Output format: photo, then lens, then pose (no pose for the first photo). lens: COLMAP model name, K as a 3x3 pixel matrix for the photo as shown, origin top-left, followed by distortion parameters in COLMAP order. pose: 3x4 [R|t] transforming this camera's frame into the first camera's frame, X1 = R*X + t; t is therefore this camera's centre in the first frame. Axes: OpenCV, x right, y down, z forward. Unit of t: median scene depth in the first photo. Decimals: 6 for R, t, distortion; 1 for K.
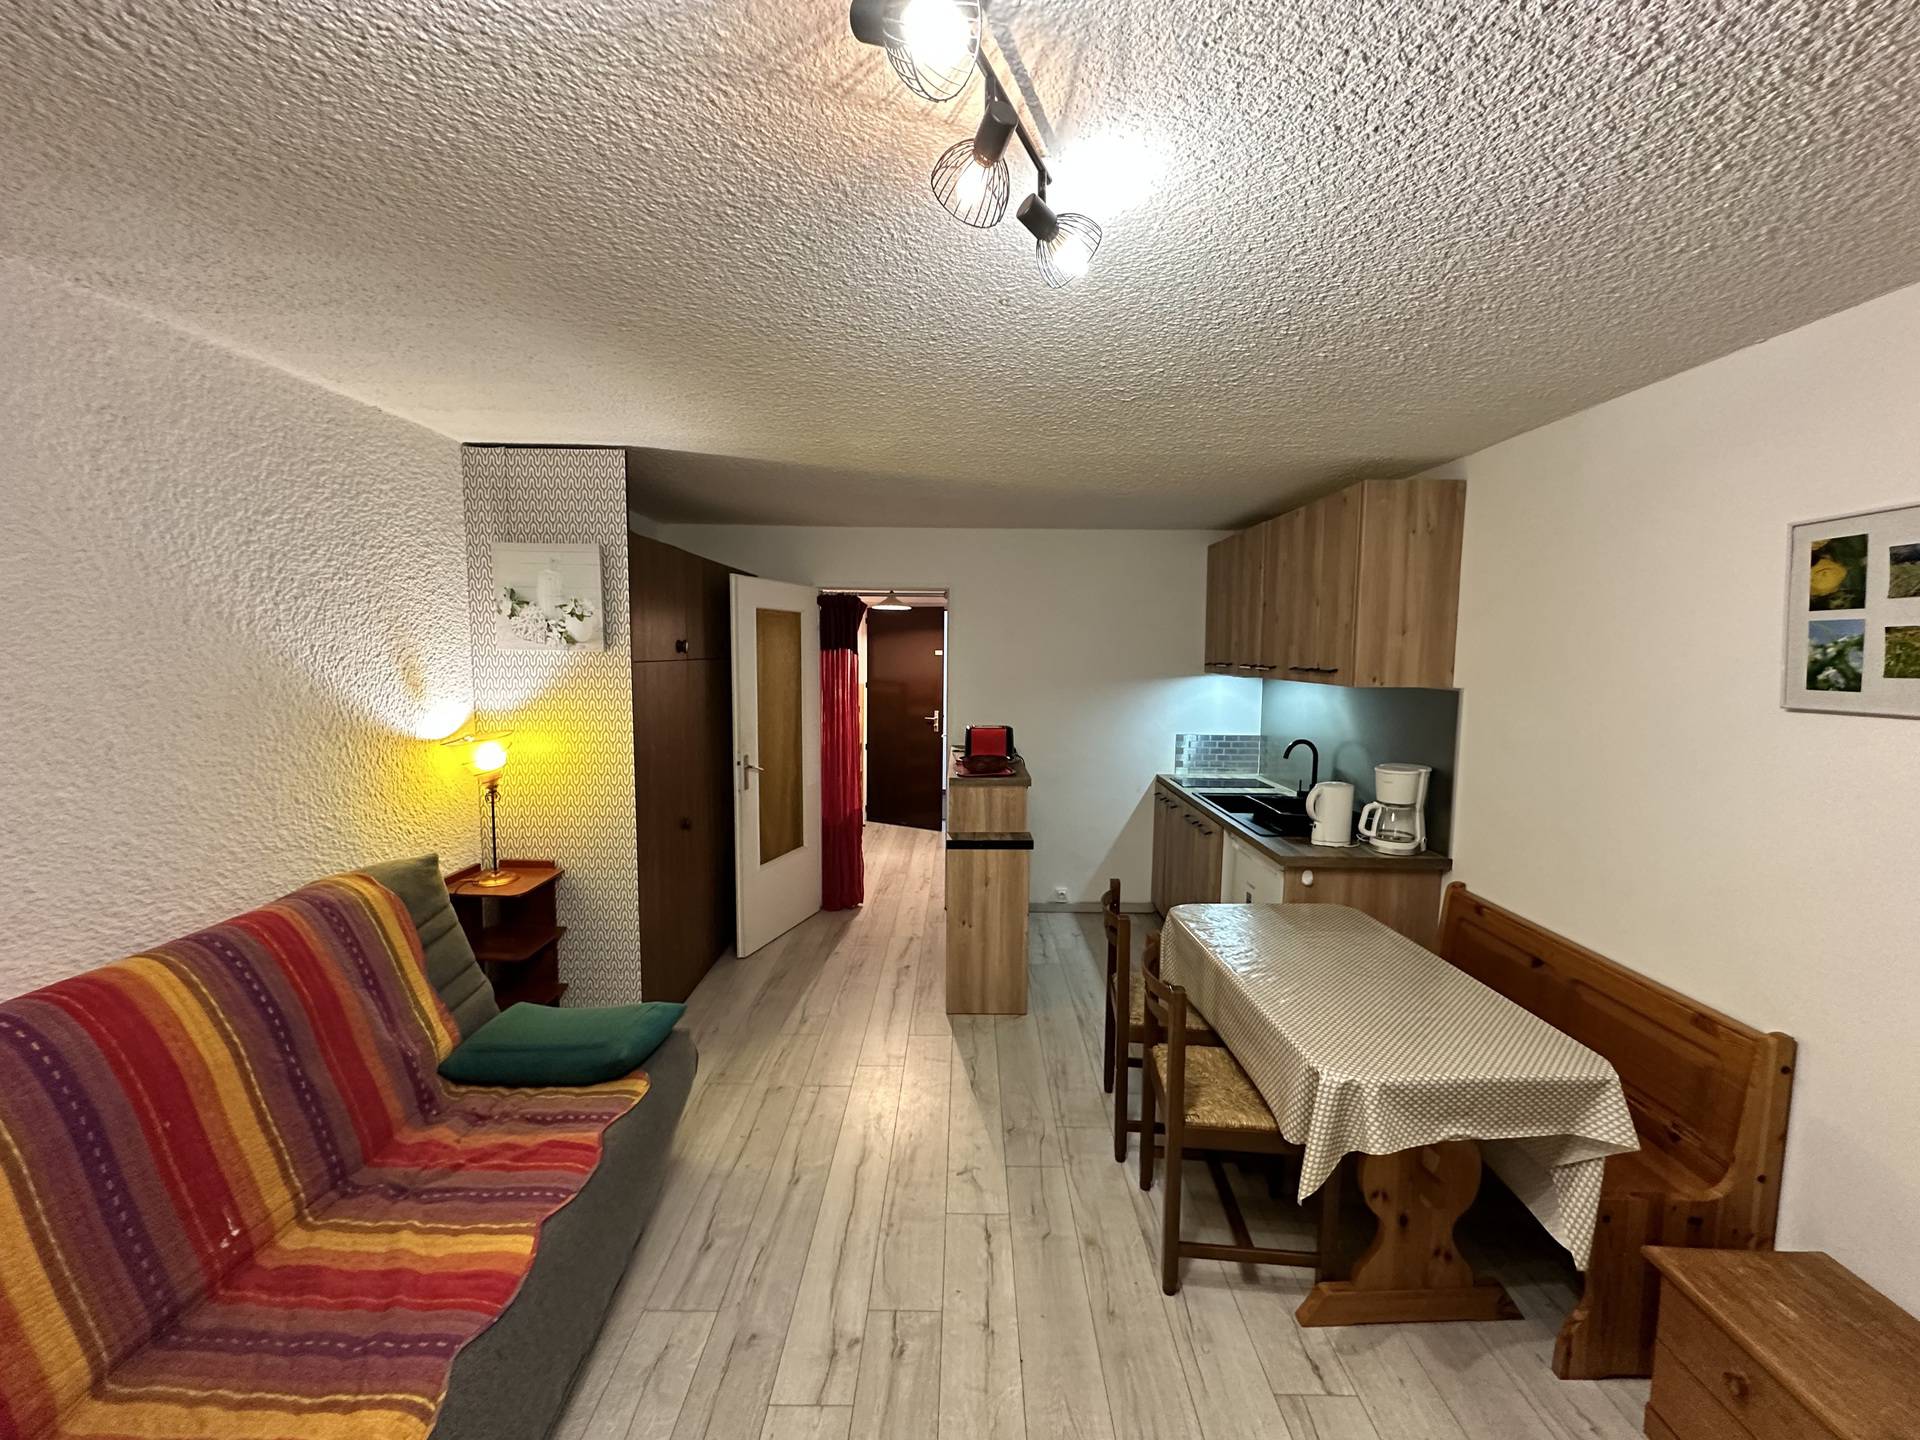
lens RADIAL K [[764.0, 0, 959.7], [0, 764.0, 719.3], [0, 0, 1]] dist [-0.001998, -0.000047]
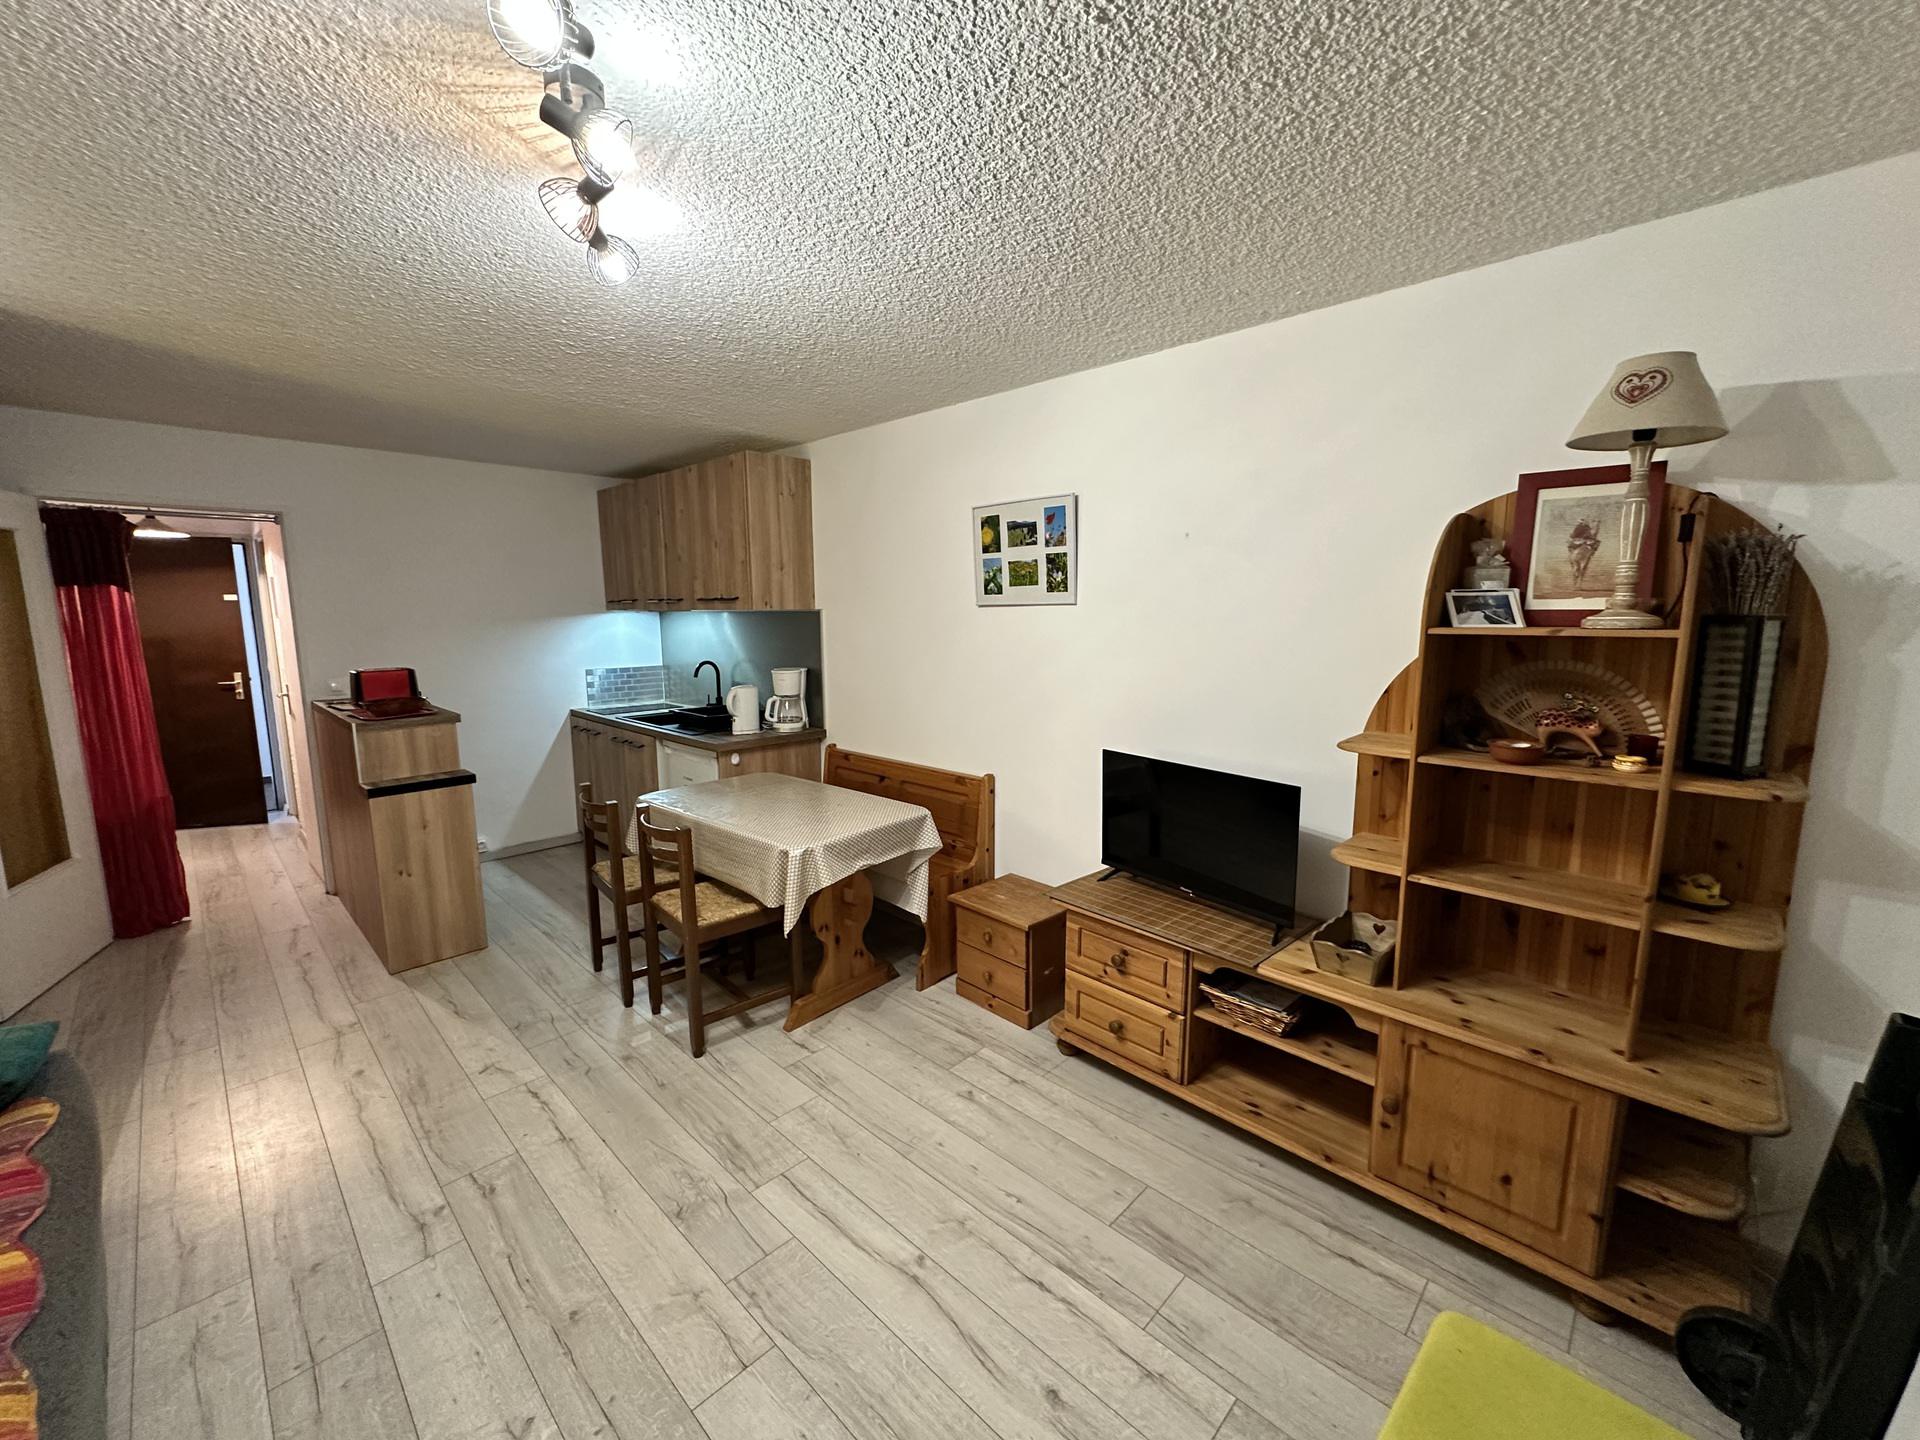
lens RADIAL K [[764.0, 0, 960.4], [0, 764.0, 719.3], [0, 0, 1]] dist [-0.001998, -0.000047]
pose [[0.686839, -0.115703, 0.717541, -0.252331], [0.076302, 0.993271, 0.087128, 0.071340], [-0.722793, -0.005093, 0.691046, -0.209661]]
